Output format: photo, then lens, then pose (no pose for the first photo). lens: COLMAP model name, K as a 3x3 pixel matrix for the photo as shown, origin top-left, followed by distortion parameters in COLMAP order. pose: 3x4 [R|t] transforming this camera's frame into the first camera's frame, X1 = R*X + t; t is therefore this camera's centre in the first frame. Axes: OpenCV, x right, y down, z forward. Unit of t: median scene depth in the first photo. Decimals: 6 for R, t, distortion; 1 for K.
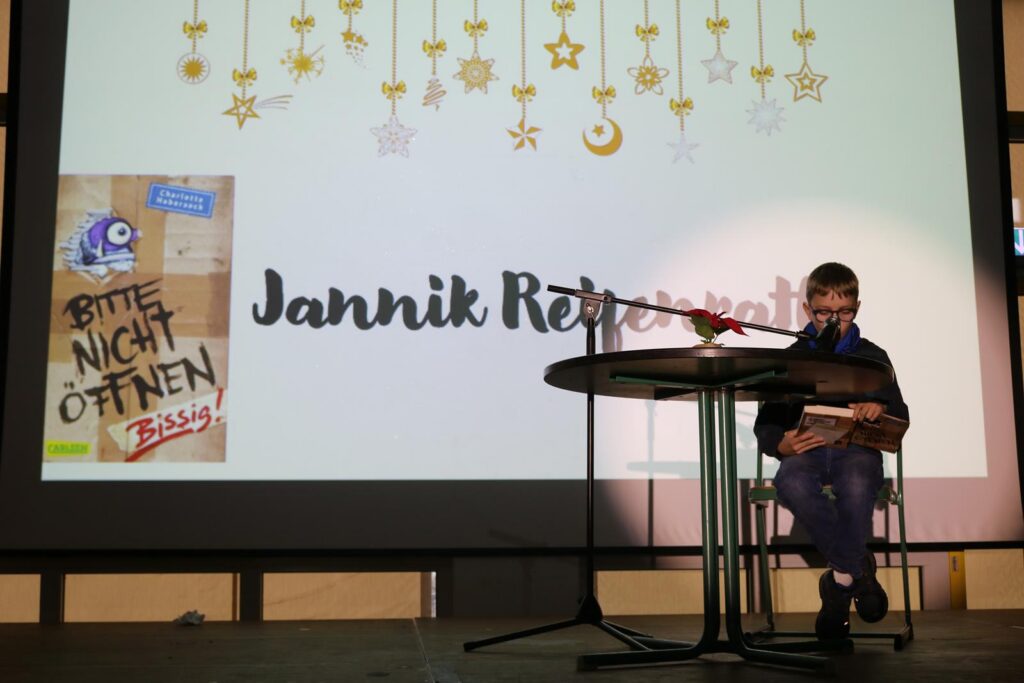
lens RADIAL K [[1220.4, 0, 538.6], [0, 1220.4, 353.8], [0, 0, 1]] dist [-0.060427, 0.007944]
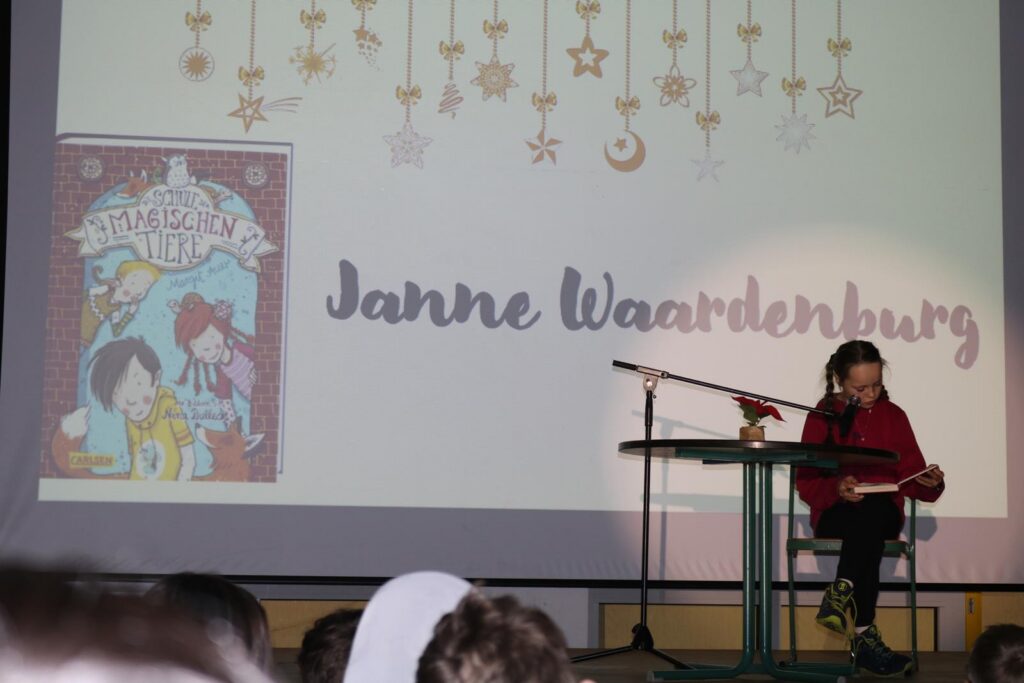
lens RADIAL K [[2054.7, 0, 533.4], [0, 2054.7, 344.5], [0, 0, 1]] dist [-0.001202, 0.057757]
pose [[0.996300, 0.030888, 0.080196, -0.144369], [-0.034877, 0.998198, 0.048828, -0.104623], [-0.078543, -0.051445, 0.995582, -0.606067]]
